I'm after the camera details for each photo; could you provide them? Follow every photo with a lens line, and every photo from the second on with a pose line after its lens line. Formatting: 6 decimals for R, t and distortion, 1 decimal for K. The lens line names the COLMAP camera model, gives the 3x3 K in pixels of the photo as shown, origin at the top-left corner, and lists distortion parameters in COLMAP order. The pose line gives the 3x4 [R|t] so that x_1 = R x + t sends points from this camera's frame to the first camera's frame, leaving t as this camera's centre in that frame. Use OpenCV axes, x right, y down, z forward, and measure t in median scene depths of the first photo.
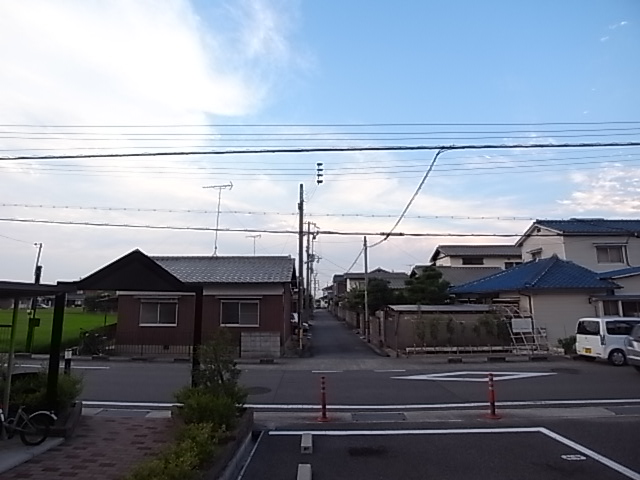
lens RADIAL K [[377.8, 0, 320.0], [0, 377.8, 240.0], [0, 0, 1]] dist [-0.033038, -0.000111]
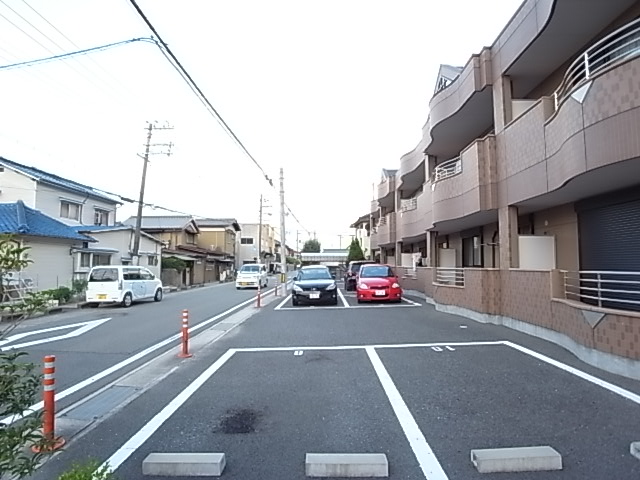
lens RADIAL K [[359.1, 0, 320.0], [0, 359.1, 240.0], [0, 0, 1]] dist [-0.072646, -0.000064]
pose [[0.019758, 0.070886, 0.997289, -0.196778], [-0.156807, 0.985359, -0.066931, 0.089990], [-0.987432, -0.155060, 0.030584, 0.315052]]
